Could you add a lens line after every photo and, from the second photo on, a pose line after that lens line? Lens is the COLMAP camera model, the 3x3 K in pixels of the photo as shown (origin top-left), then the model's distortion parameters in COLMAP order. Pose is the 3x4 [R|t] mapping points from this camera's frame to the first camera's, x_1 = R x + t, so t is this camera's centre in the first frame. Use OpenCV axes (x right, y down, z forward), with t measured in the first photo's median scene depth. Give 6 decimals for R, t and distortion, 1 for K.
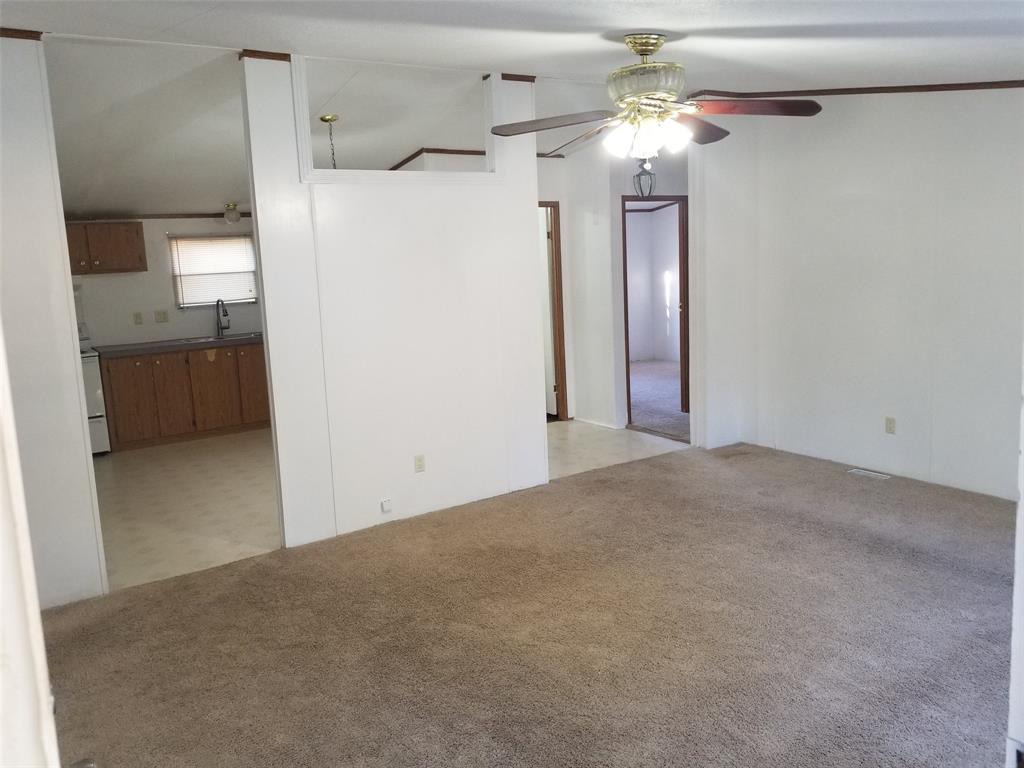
lens RADIAL K [[814.3, 0, 495.8], [0, 814.3, 382.1], [0, 0, 1]] dist [0.111445, -0.181191]
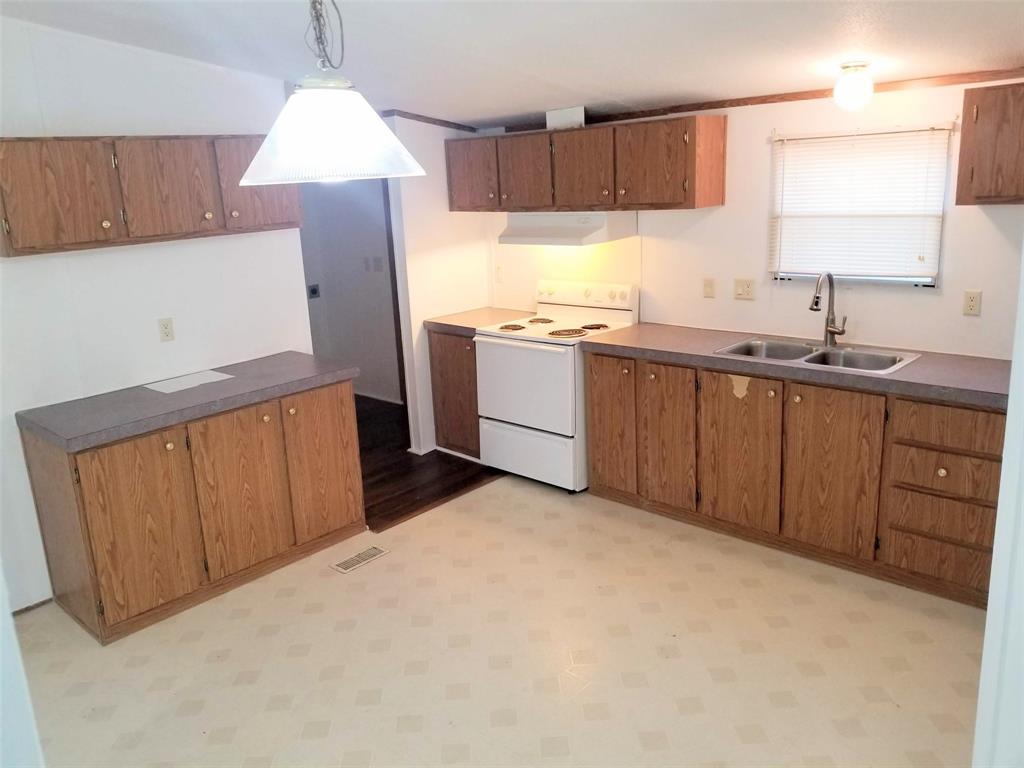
lens RADIAL K [[814.3, 0, 495.8], [0, 814.3, 382.1], [0, 0, 1]] dist [0.111445, -0.181191]
pose [[0.268533, 0.269421, -0.924826, 0.074588], [-0.130173, 0.961432, 0.242288, -0.132916], [0.954434, 0.055325, 0.293247, 0.689867]]
